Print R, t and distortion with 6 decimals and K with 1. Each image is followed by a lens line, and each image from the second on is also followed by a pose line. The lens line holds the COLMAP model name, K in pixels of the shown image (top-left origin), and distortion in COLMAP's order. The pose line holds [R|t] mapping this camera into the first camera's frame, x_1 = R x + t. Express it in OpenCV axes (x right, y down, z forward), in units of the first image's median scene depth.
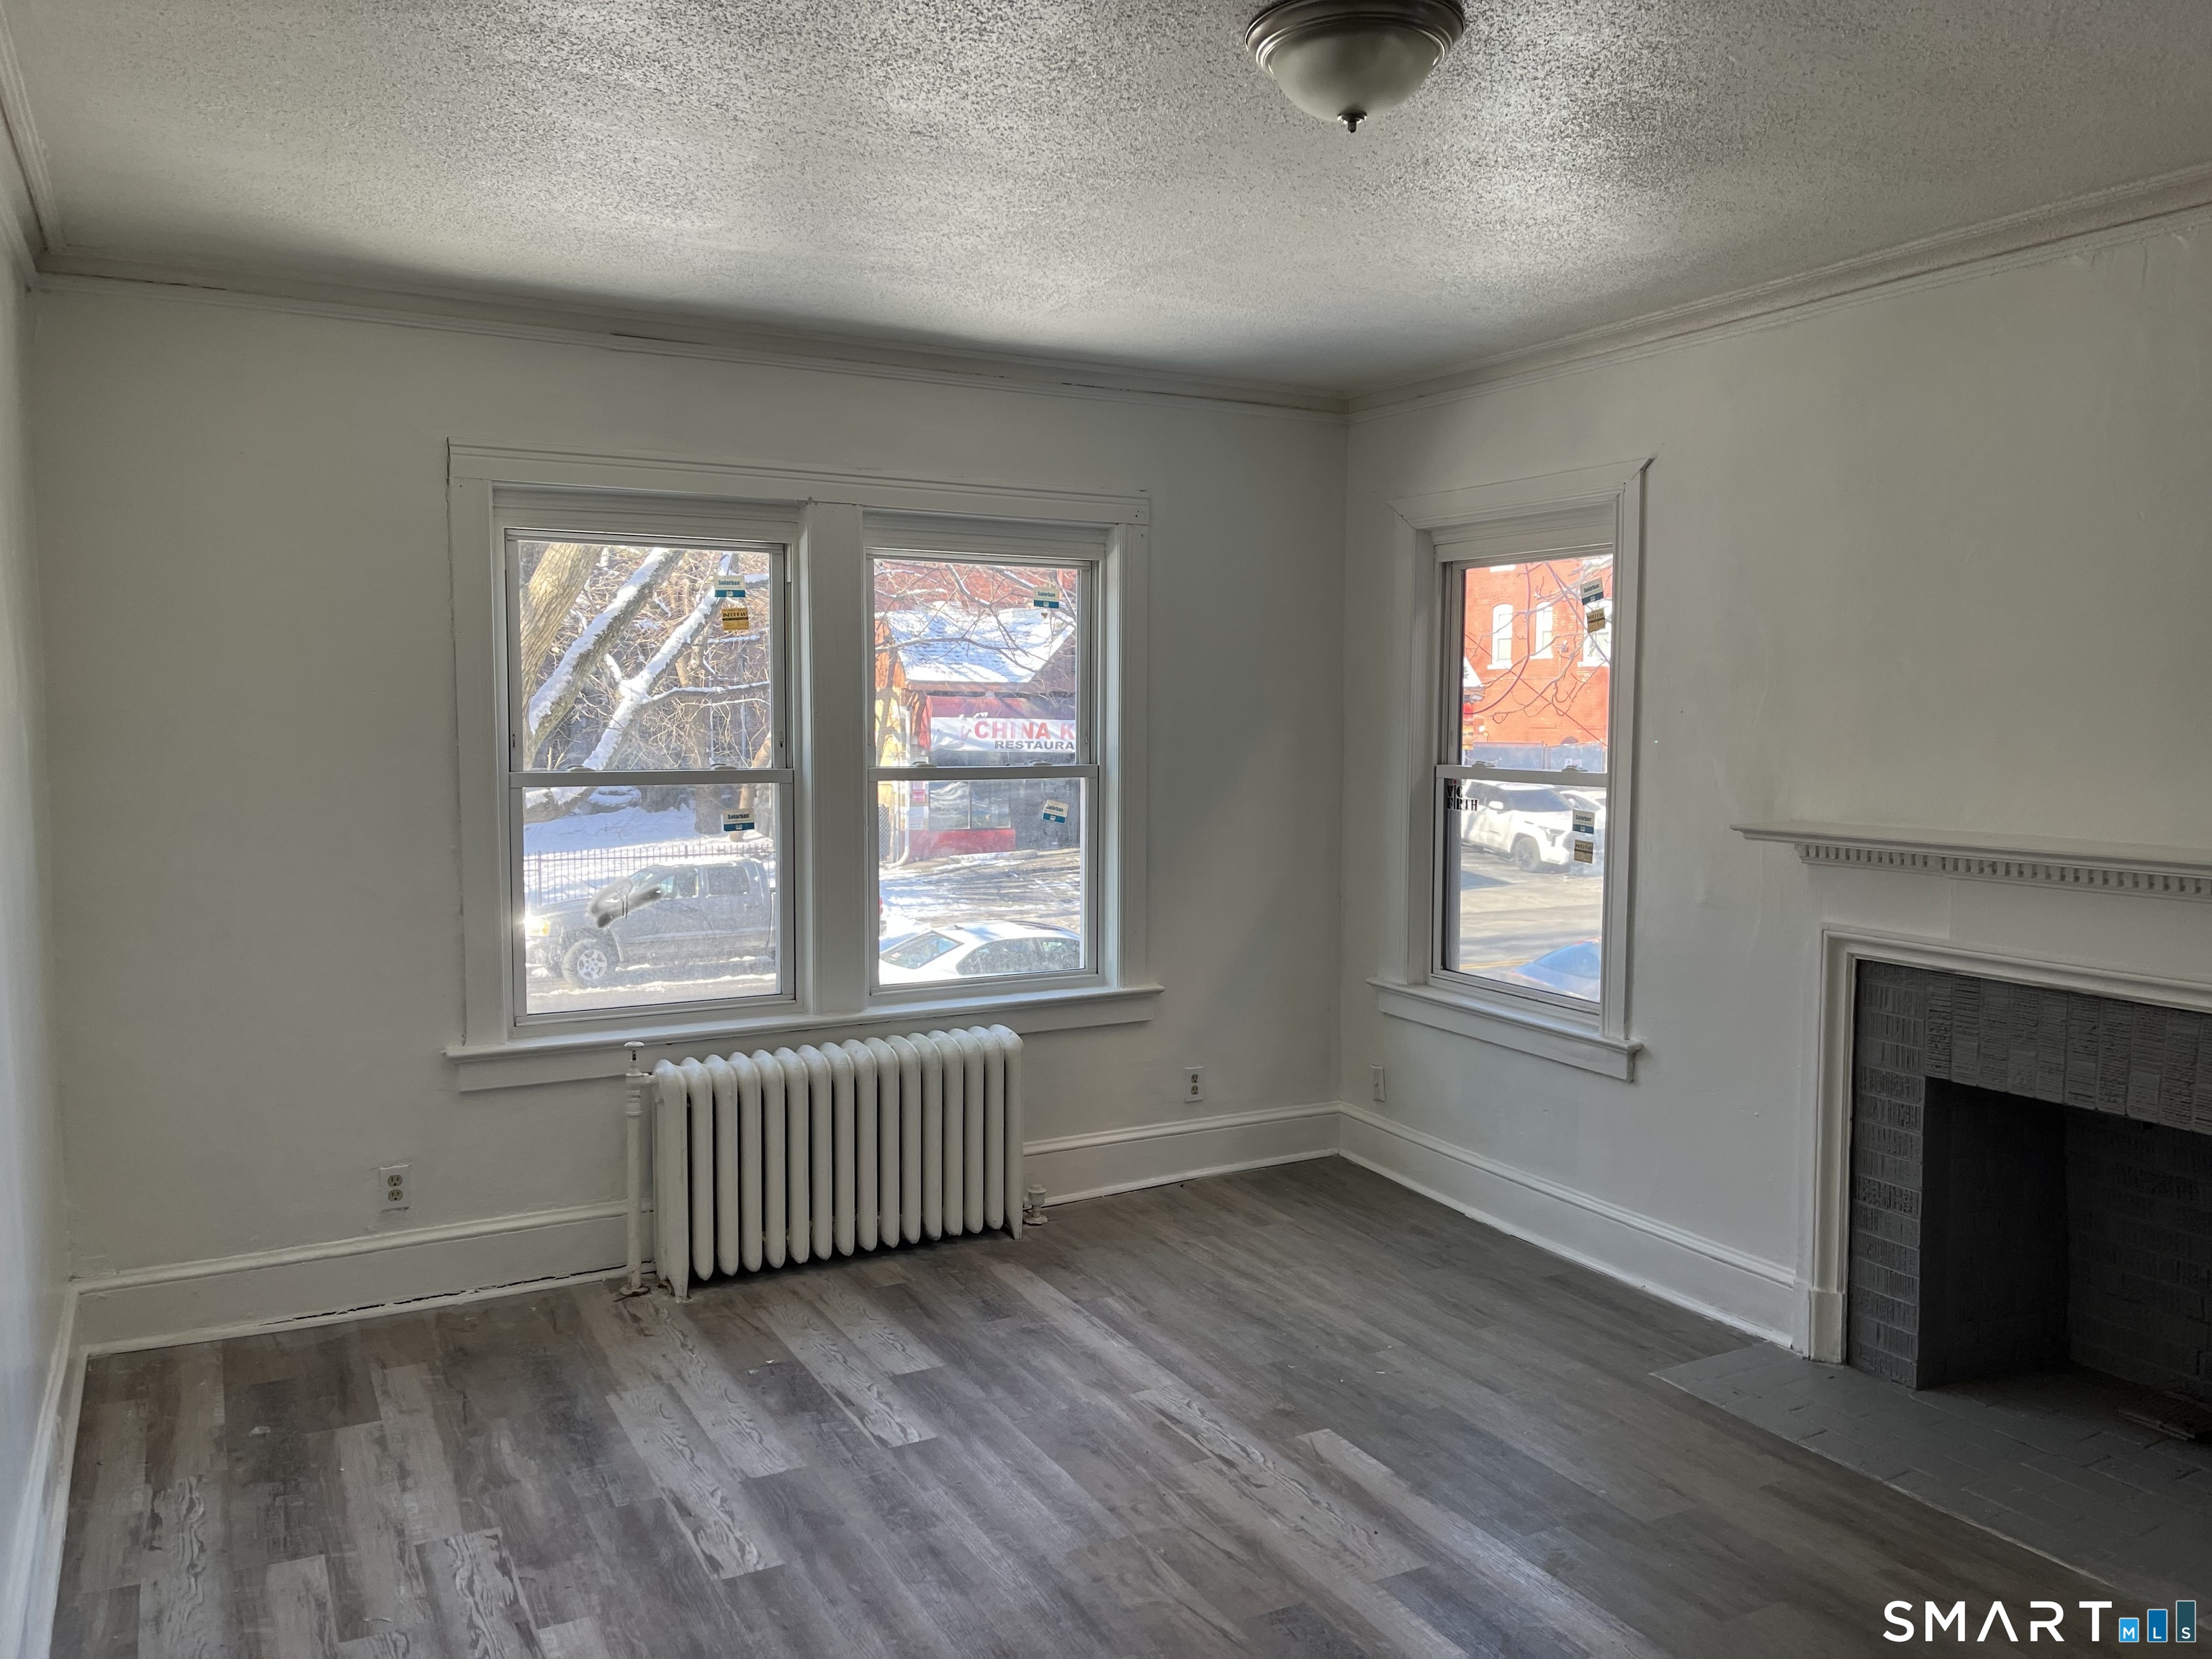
lens RADIAL K [[1685.1, 0, 1051.5], [0, 1685.1, 824.5], [0, 0, 1]] dist [0.061952, -0.002722]
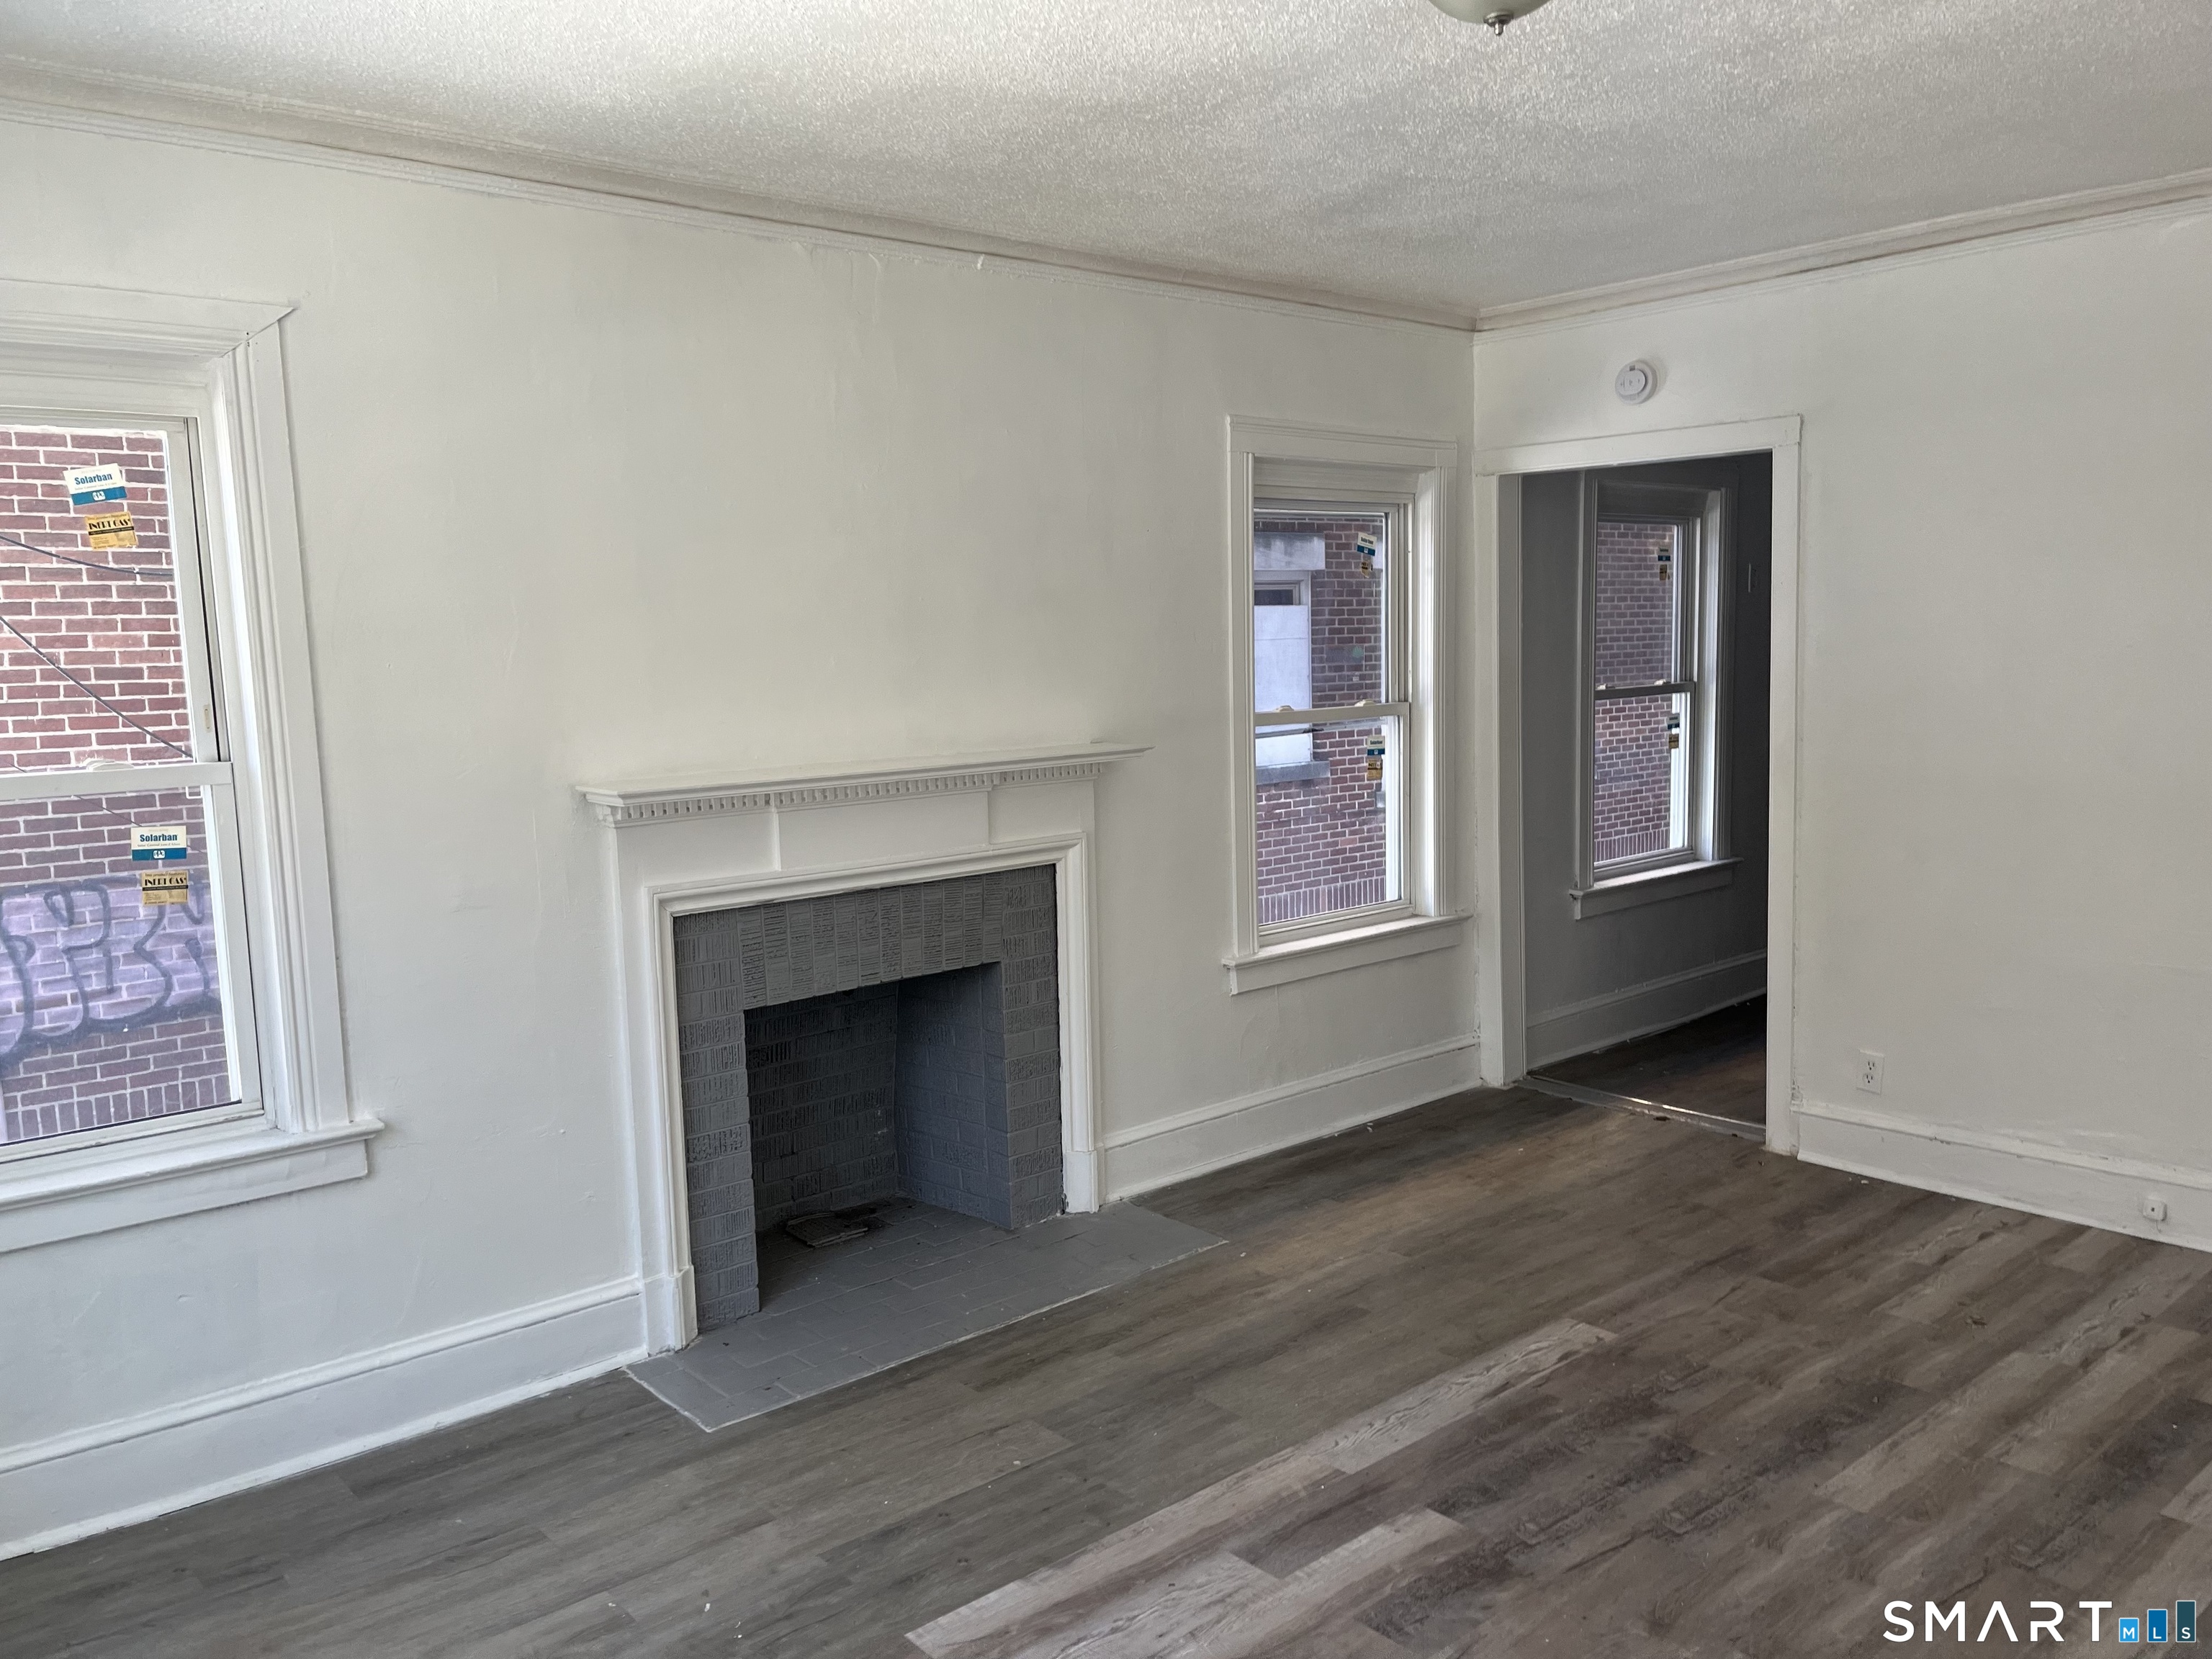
lens RADIAL K [[1695.0, 0, 1127.5], [0, 1695.0, 838.4], [0, 0, 1]] dist [0.033547, -0.001858]
pose [[-0.249229, -0.107465, 0.962464, -0.503843], [0.097612, 0.985976, 0.135367, -0.068680], [-0.963513, 0.127685, -0.235244, 0.983197]]
